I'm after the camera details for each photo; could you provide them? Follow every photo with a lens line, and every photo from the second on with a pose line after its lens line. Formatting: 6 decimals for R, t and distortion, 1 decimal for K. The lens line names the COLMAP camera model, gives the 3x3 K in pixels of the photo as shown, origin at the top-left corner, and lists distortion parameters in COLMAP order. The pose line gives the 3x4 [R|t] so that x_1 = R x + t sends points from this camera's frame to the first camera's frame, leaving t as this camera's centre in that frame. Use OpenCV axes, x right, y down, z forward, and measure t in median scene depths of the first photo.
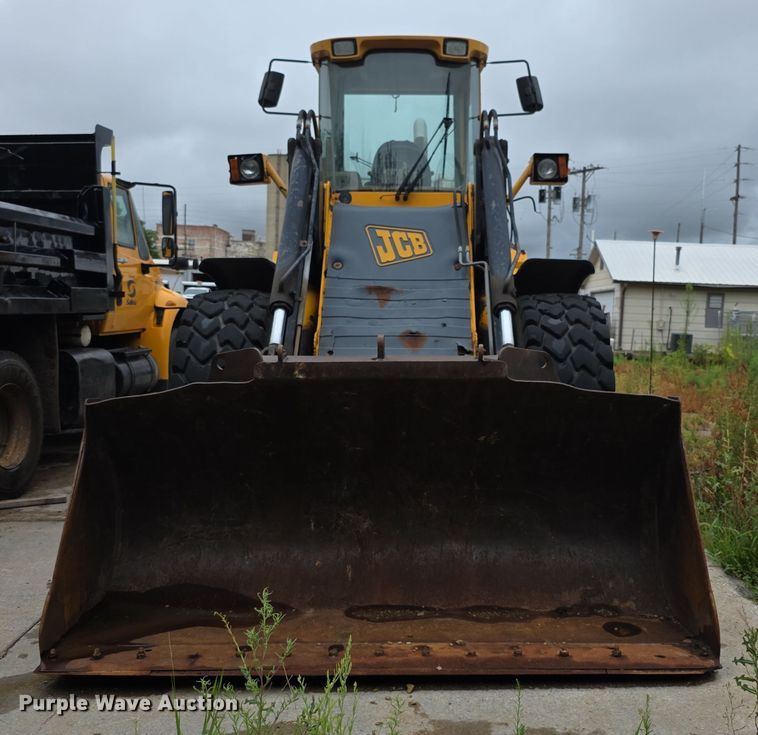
lens RADIAL K [[872.2, 0, 418.9], [0, 872.2, 370.4], [0, 0, 1]] dist [0.130688, -0.040673]
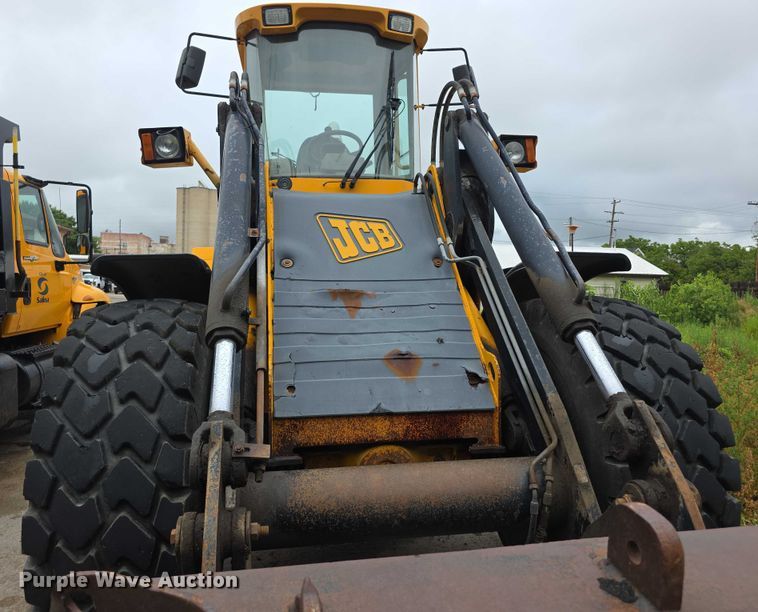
lens RADIAL K [[545.7, 0, 356.2], [0, 545.7, 303.8], [0, 0, 1]] dist [0.083527, -0.088485]
pose [[0.989616, -0.019881, 0.142357, -0.094619], [0.024956, 0.999112, -0.033954, -0.061230], [-0.141555, 0.037154, 0.989233, 0.476938]]
